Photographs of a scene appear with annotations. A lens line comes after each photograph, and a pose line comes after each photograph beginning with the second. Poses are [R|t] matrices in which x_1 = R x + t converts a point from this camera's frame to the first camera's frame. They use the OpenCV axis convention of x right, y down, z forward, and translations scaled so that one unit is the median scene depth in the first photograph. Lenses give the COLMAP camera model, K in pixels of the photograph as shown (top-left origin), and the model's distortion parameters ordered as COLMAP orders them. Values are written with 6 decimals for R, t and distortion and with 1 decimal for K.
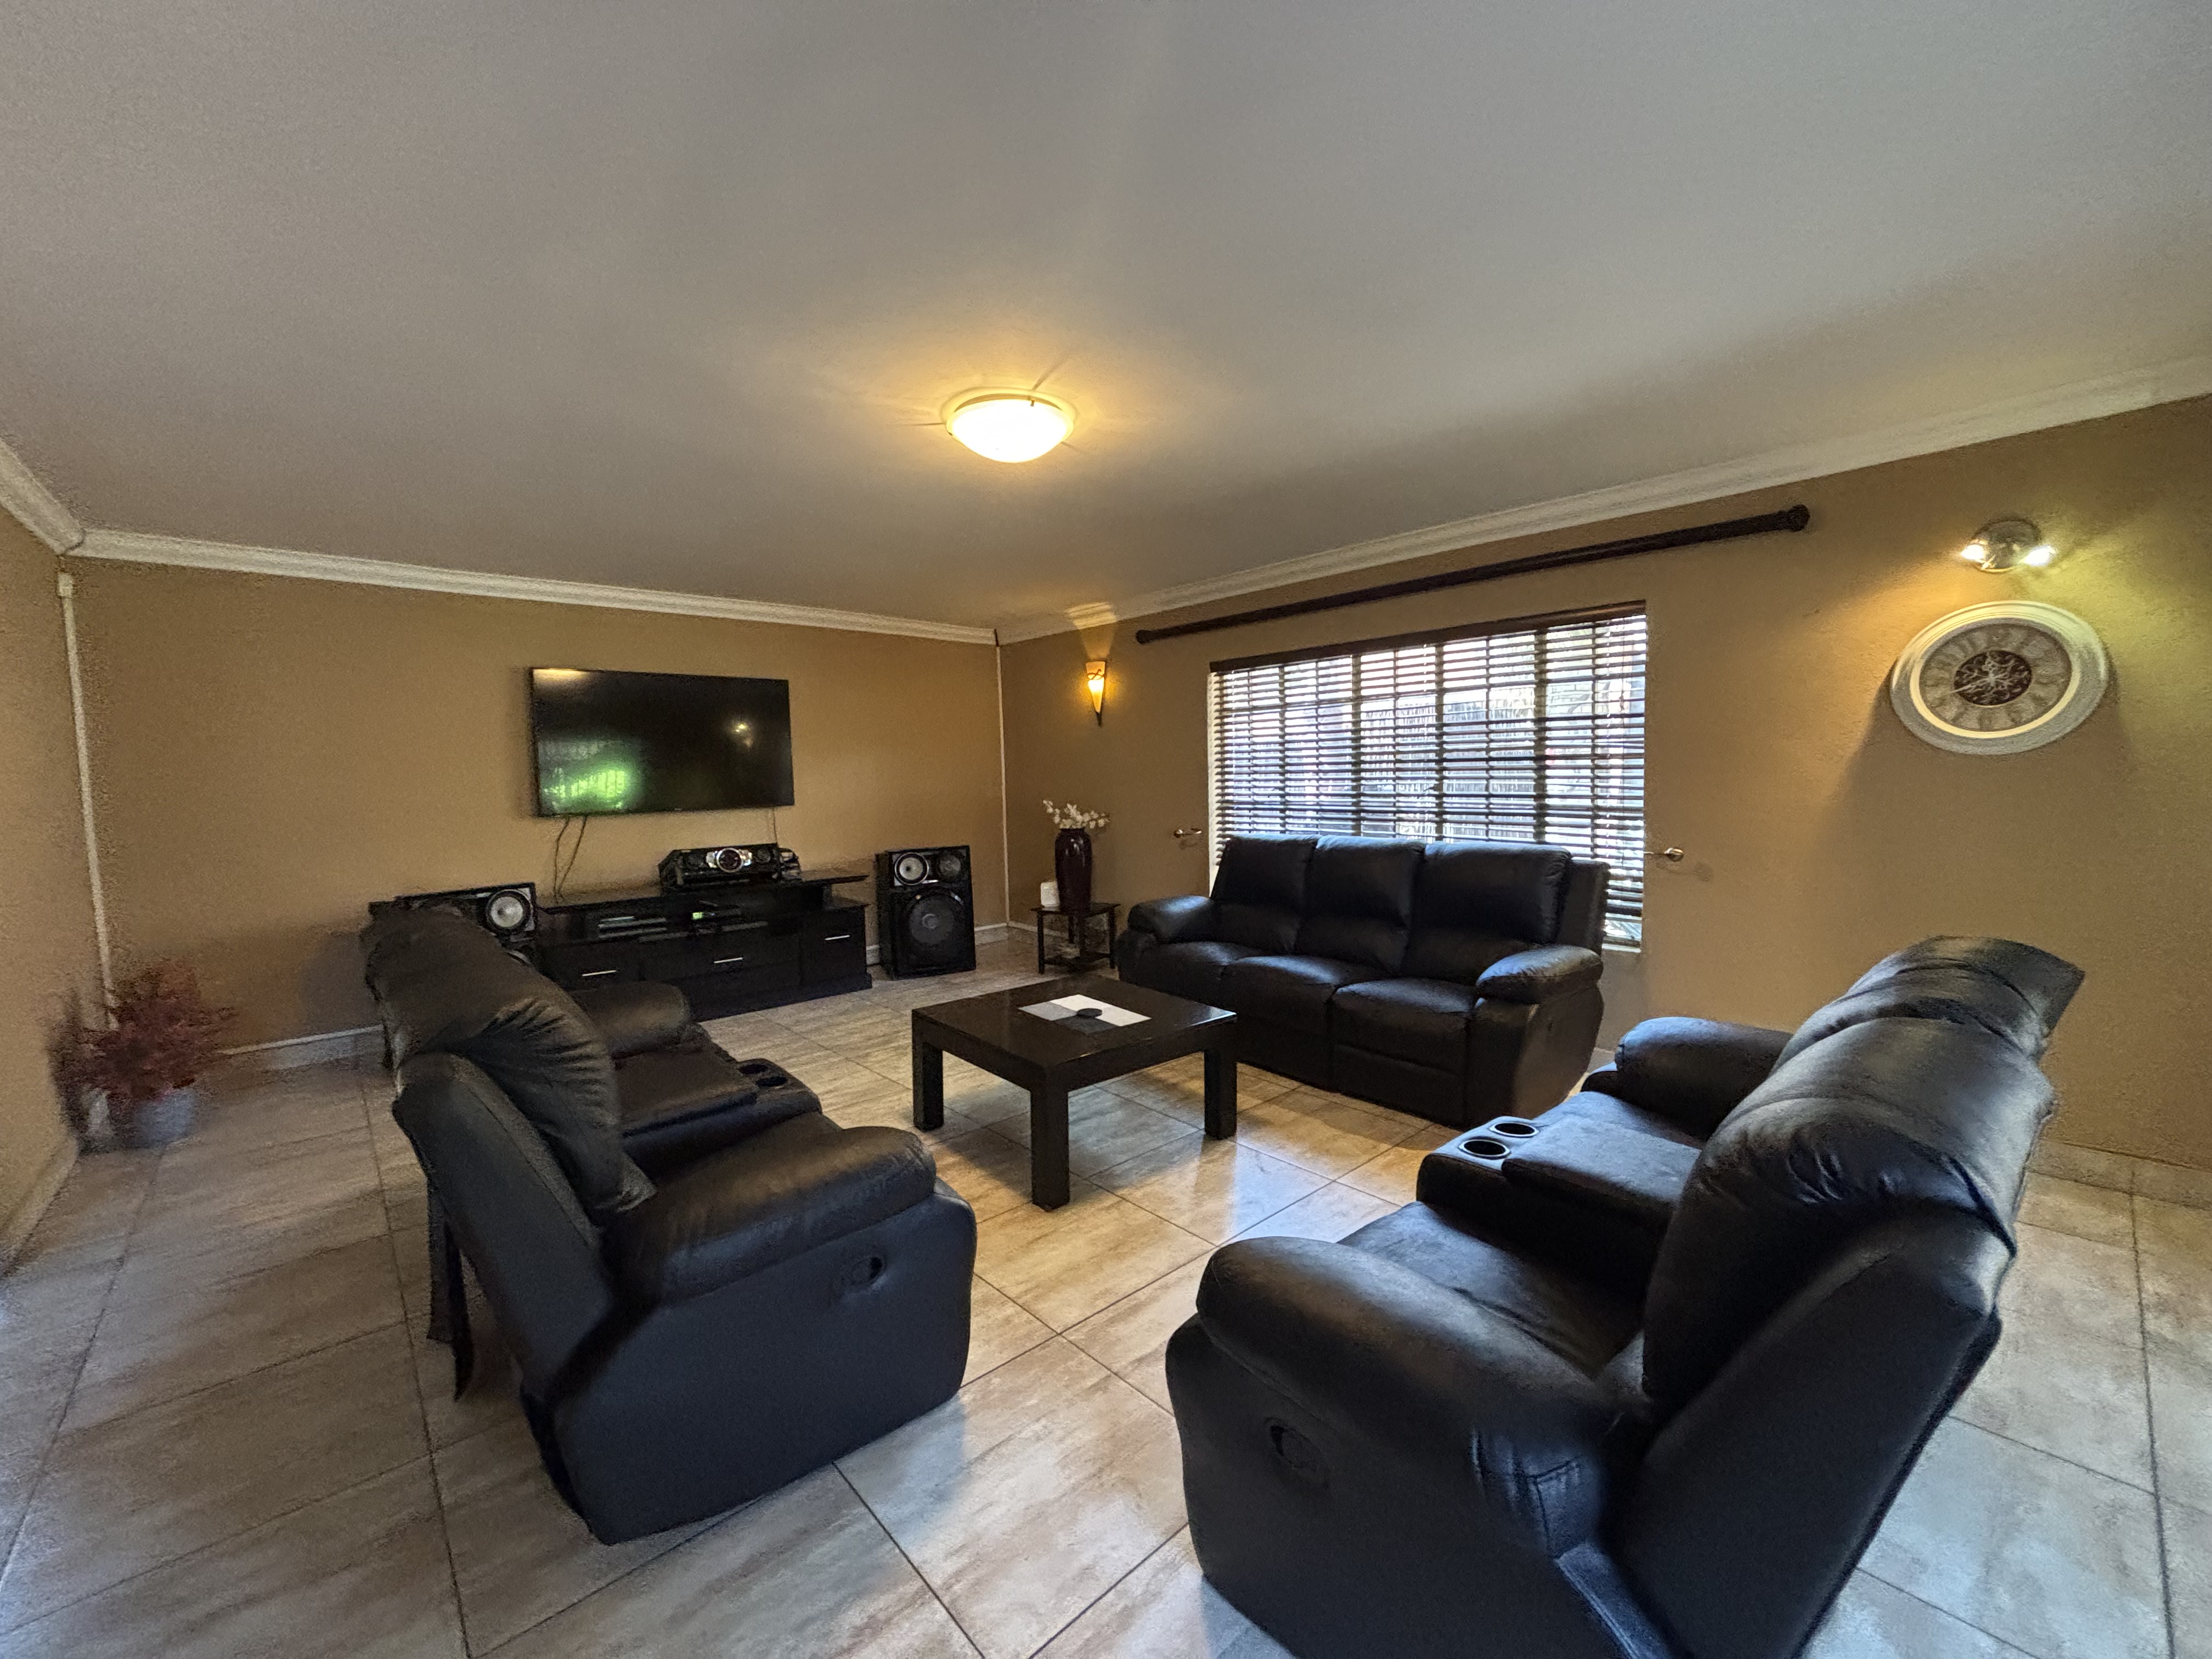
lens RADIAL K [[884.3, 0, 1103.4], [0, 884.3, 828.9], [0, 0, 1]] dist [-0.008899, 0.000623]
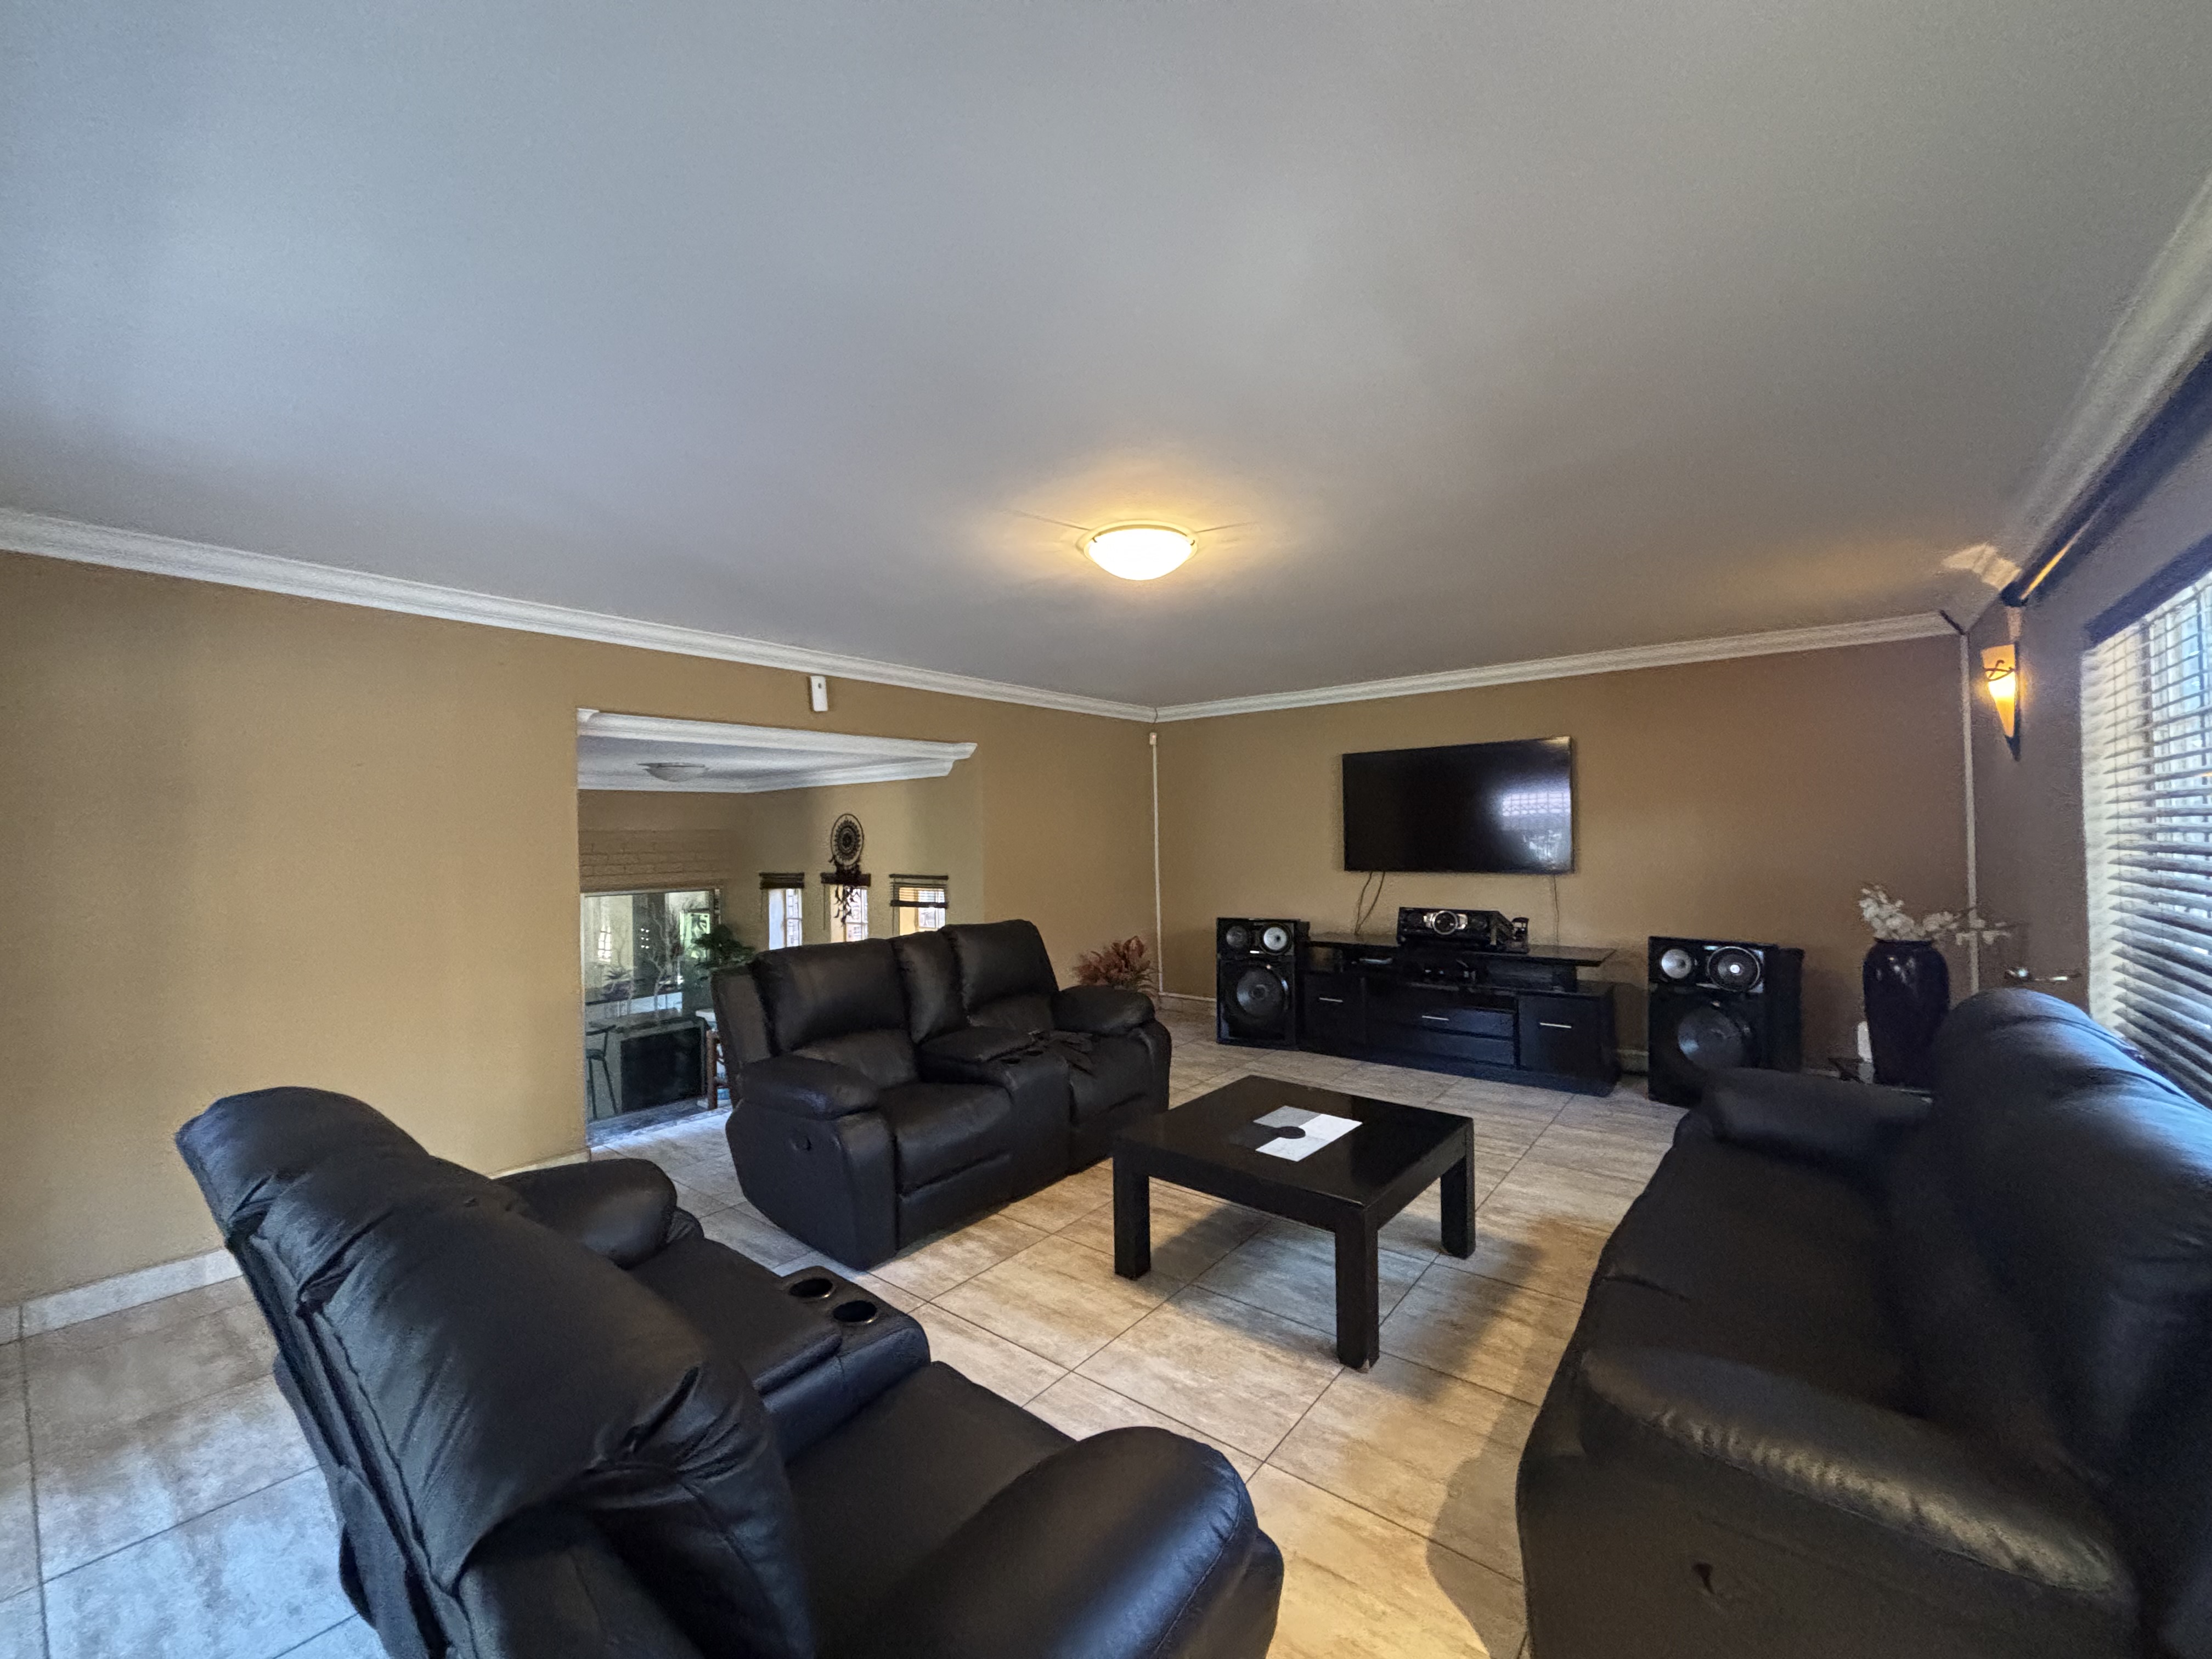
lens RADIAL K [[884.3, 0, 1101.8], [0, 884.3, 833.8], [0, 0, 1]] dist [-0.008899, 0.000623]
pose [[0.163736, 0.013663, -0.986410, 0.598796], [-0.048933, 0.998786, 0.005712, -0.062048], [0.985290, 0.047333, 0.164206, 0.479925]]
